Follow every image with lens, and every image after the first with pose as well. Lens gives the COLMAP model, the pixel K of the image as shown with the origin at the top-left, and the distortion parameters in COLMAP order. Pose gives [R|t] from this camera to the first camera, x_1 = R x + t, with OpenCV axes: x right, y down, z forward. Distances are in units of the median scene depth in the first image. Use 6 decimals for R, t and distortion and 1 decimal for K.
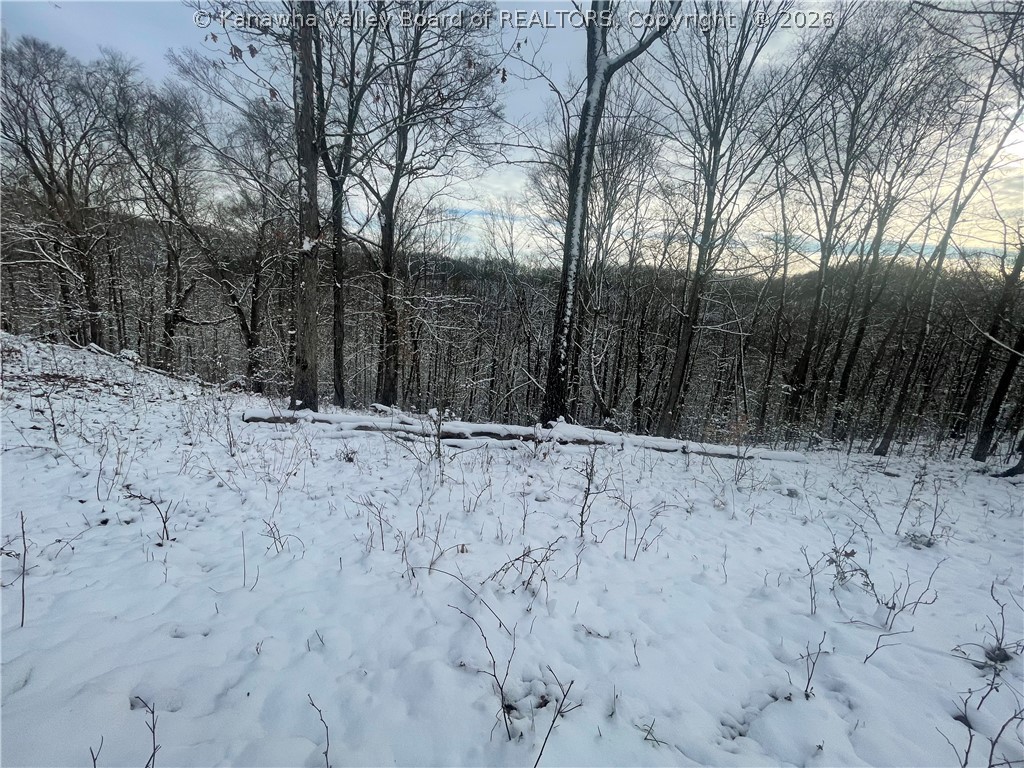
lens RADIAL K [[415.6, 0, 505.7], [0, 415.6, 388.7], [0, 0, 1]] dist [0.002365, -0.000767]
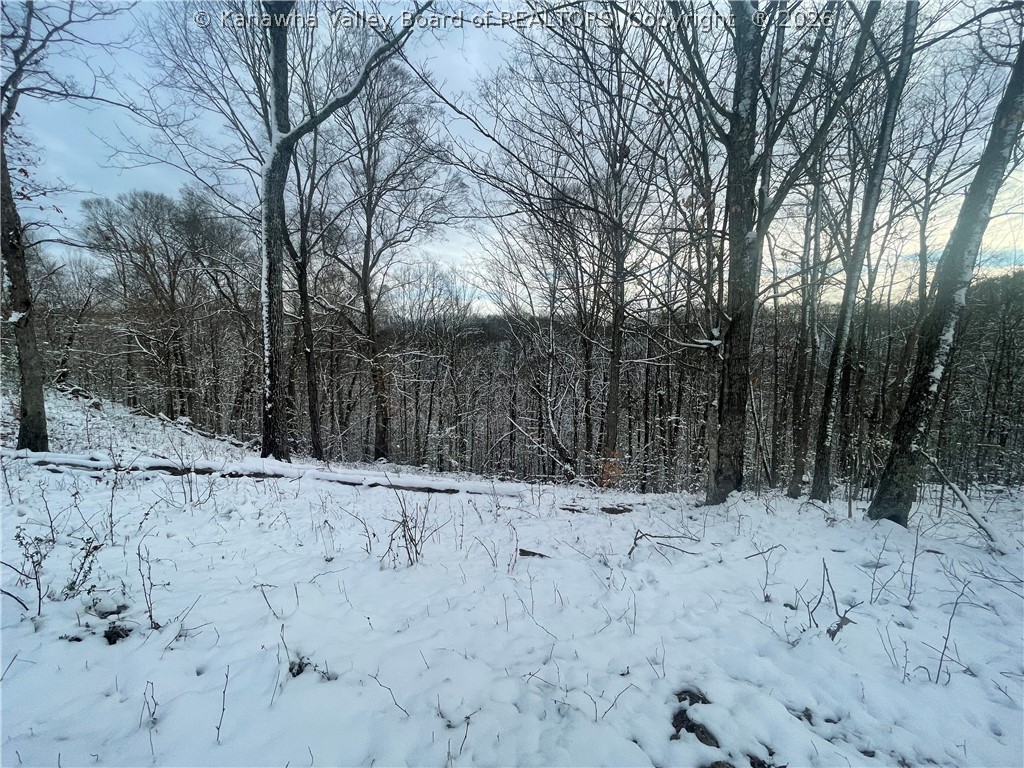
lens RADIAL K [[415.6, 0, 505.7], [0, 415.6, 388.7], [0, 0, 1]] dist [0.002365, -0.000767]
pose [[0.970962, -0.062567, -0.230906, 0.323904], [0.031380, 0.990164, -0.136346, 0.023775], [0.237165, 0.125141, 0.963376, 0.038796]]
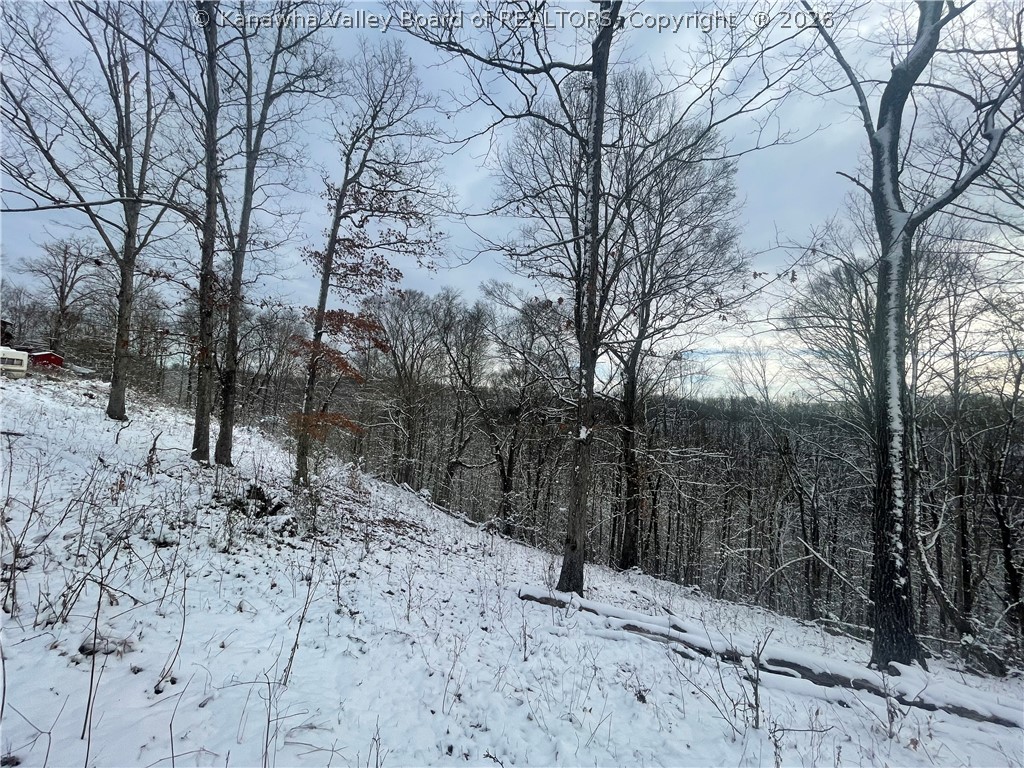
lens RADIAL K [[415.6, 0, 505.7], [0, 415.6, 388.7], [0, 0, 1]] dist [0.002365, -0.000767]
pose [[0.859996, -0.069589, -0.505533, -0.021532], [-0.100915, 0.947902, -0.302156, -0.025816], [0.500223, 0.310869, 0.808169, -0.010470]]
